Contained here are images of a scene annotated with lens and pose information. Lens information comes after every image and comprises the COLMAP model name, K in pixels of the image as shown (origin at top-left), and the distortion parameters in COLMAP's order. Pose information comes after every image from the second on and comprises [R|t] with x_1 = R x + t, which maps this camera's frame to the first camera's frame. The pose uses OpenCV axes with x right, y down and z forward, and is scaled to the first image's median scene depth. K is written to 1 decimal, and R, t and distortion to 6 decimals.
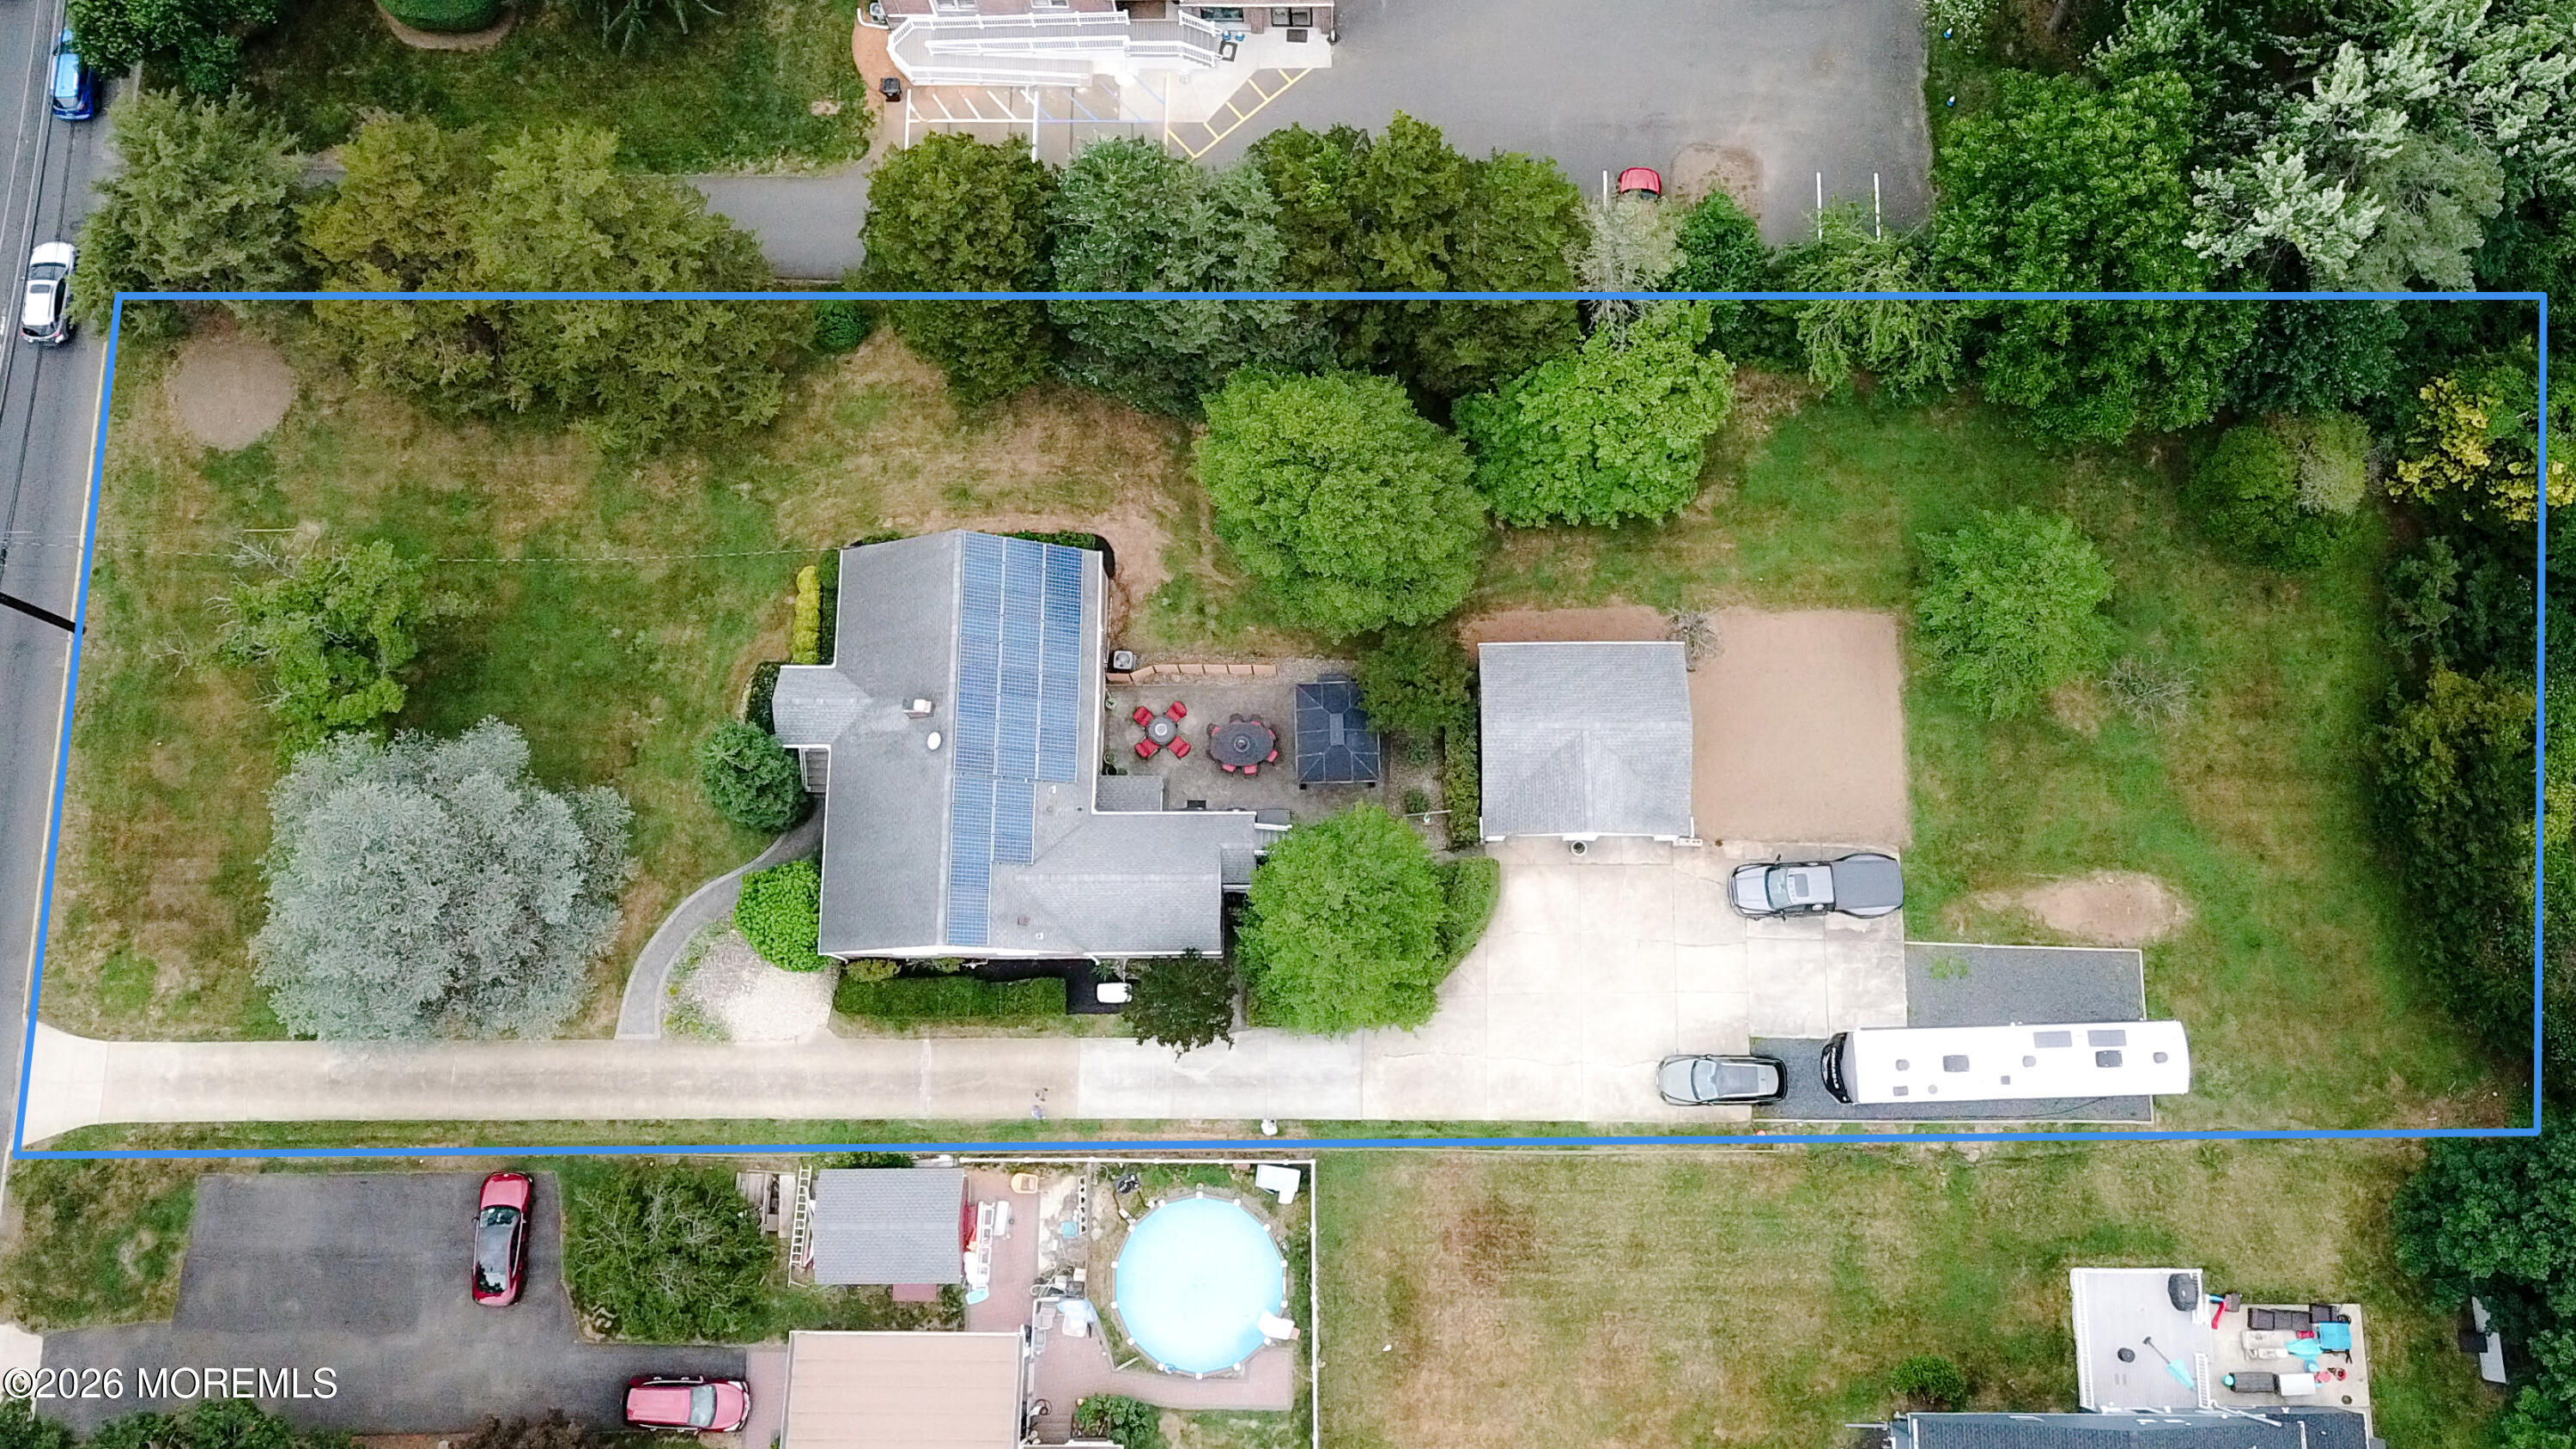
lens RADIAL K [[1976.1, 0, 1286.2], [0, 1976.1, 555.3], [0, 0, 1]] dist [-0.001405, -0.002350]
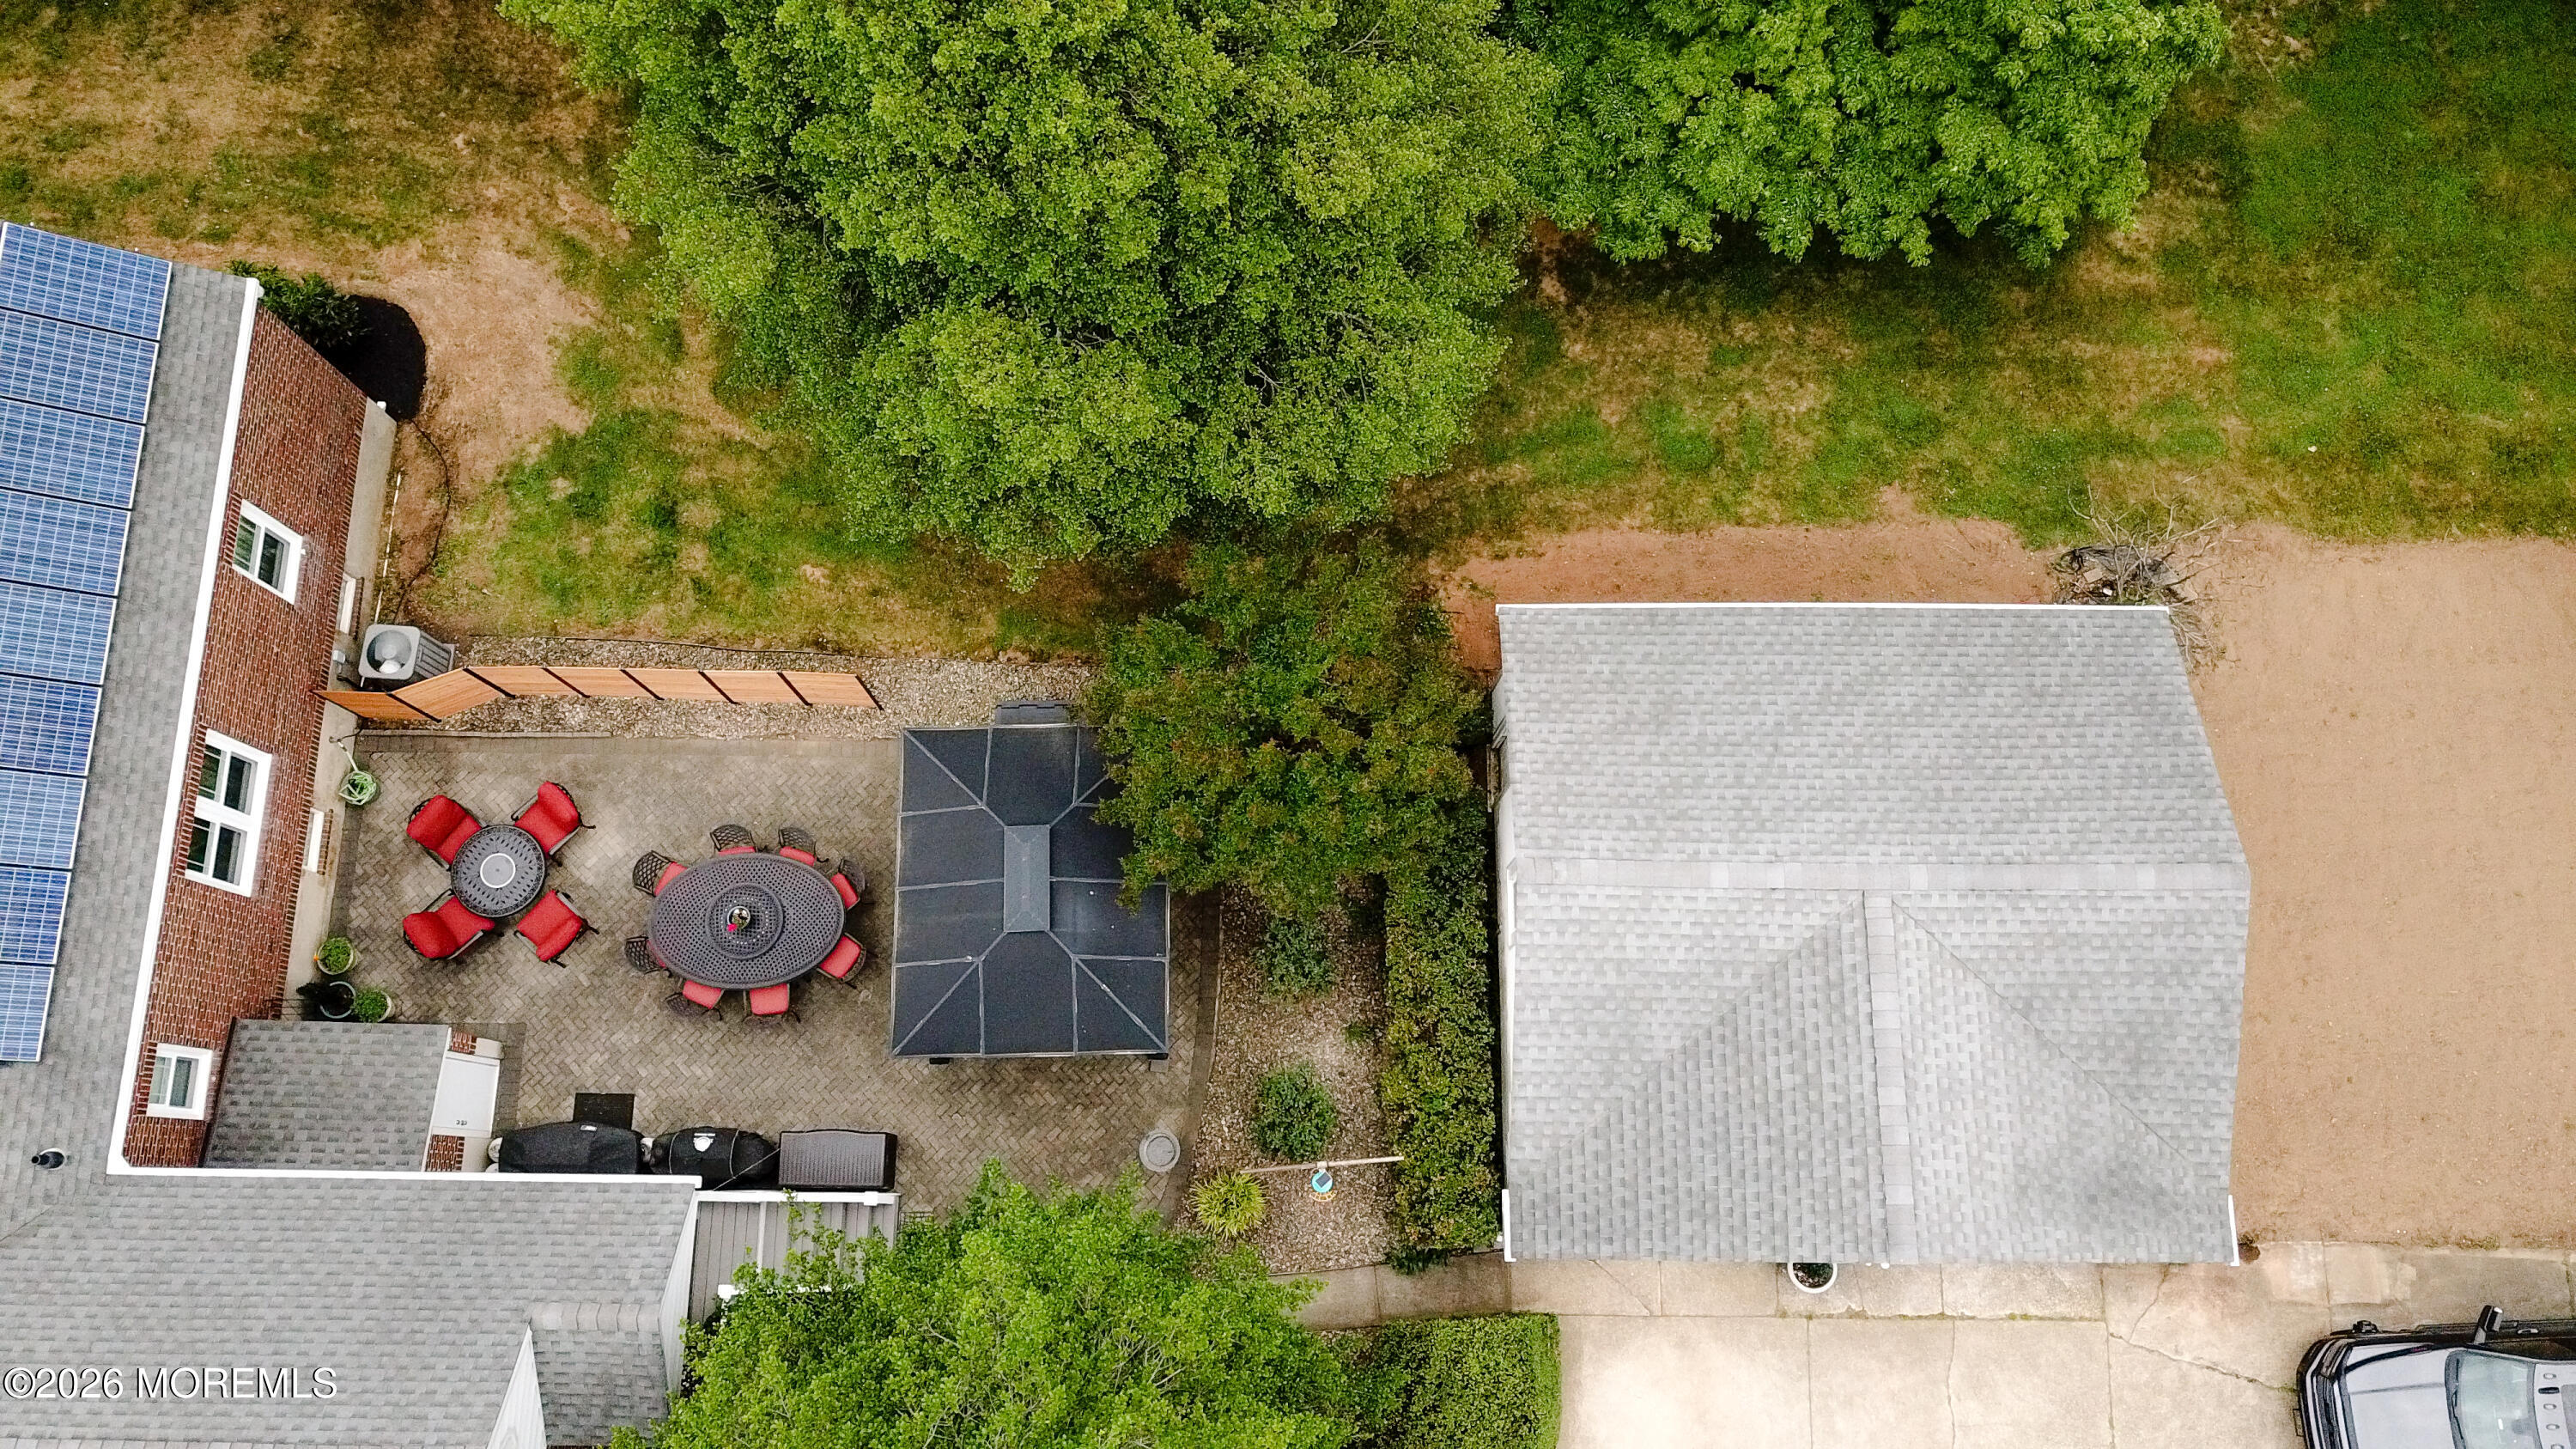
lens RADIAL K [[1976.1, 0, 1299.3], [0, 1976.1, 691.8], [0, 0, 1]] dist [-0.001405, -0.002350]
pose [[0.999312, 0.013078, 0.034706, 0.054155], [-0.013400, 0.999869, 0.009038, 0.054269], [-0.034583, -0.009496, 0.999357, 0.673855]]
